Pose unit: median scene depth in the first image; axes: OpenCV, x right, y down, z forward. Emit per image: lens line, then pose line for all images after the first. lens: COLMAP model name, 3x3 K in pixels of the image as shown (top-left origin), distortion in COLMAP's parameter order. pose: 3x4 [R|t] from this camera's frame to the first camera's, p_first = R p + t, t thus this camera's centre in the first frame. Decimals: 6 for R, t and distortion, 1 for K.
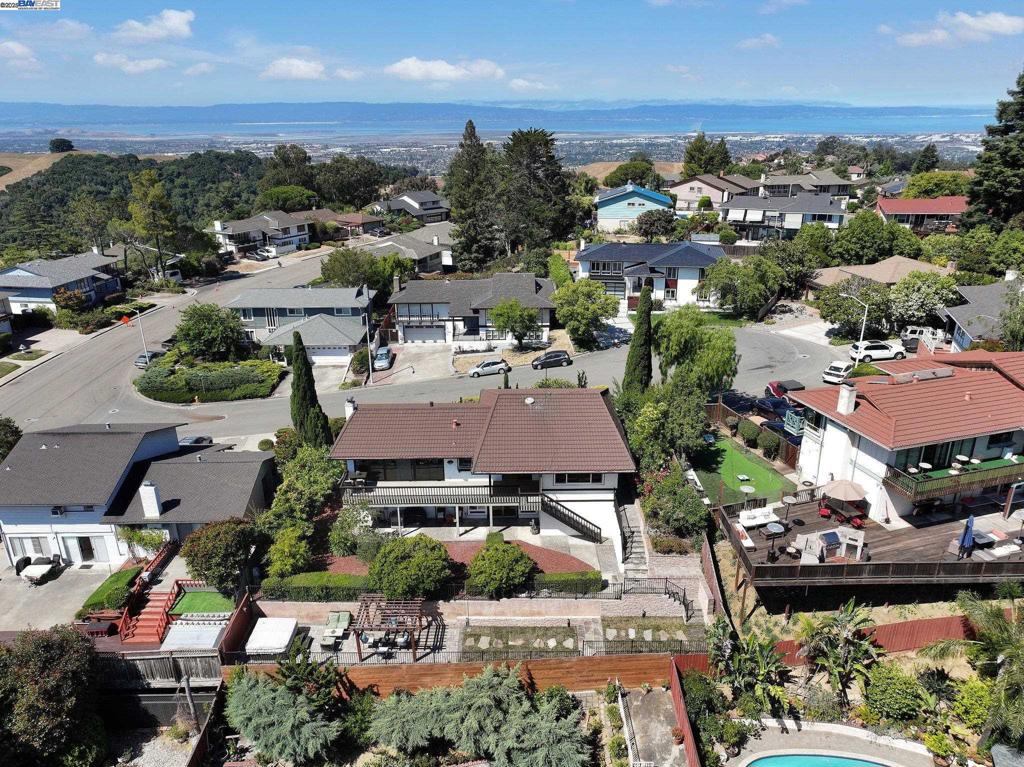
lens RADIAL K [[719.2, 0, 517.5], [0, 719.2, 381.8], [0, 0, 1]] dist [-0.004084, 0.022896]
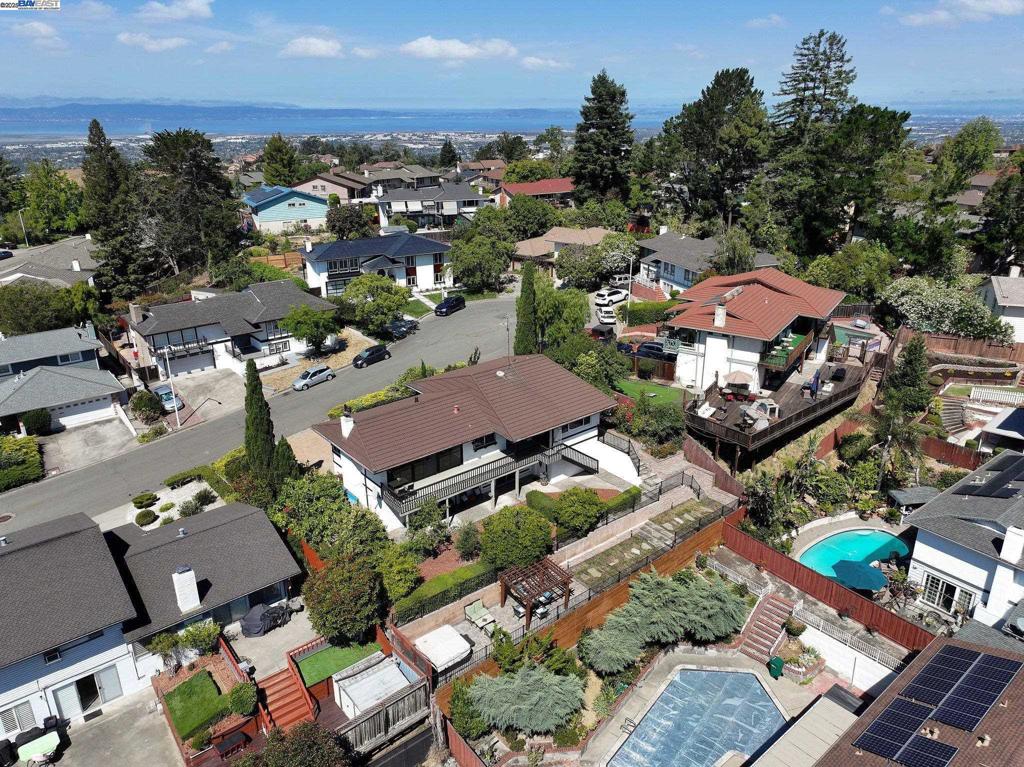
lens RADIAL K [[719.2, 0, 517.5], [0, 719.2, 381.8], [0, 0, 1]] dist [-0.004084, 0.022896]
pose [[0.772254, -0.221062, 0.595613, -0.417194], [0.221804, 0.972333, 0.073297, -0.024497], [-0.595337, 0.075506, 0.799920, 0.073777]]
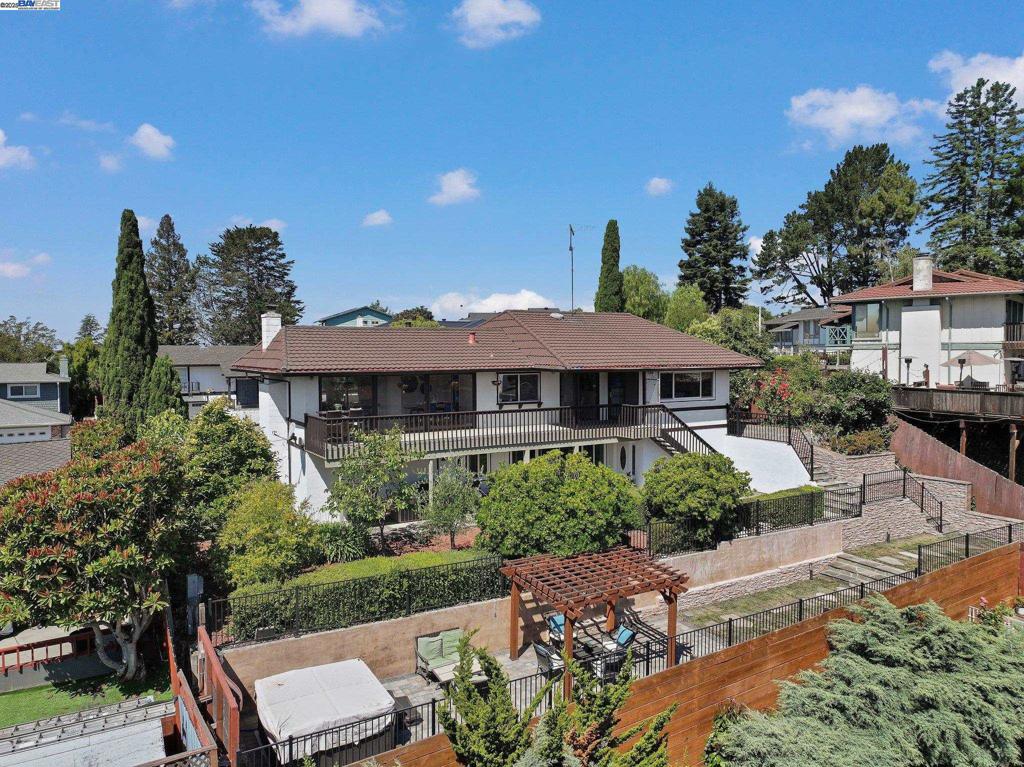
lens RADIAL K [[719.2, 0, 517.5], [0, 719.2, 381.8], [0, 0, 1]] dist [-0.004084, 0.022896]
pose [[0.857673, -0.015715, 0.513955, -0.239774], [0.178751, 0.946305, -0.269359, 0.172238], [-0.482126, 0.322892, 0.814430, 0.336452]]
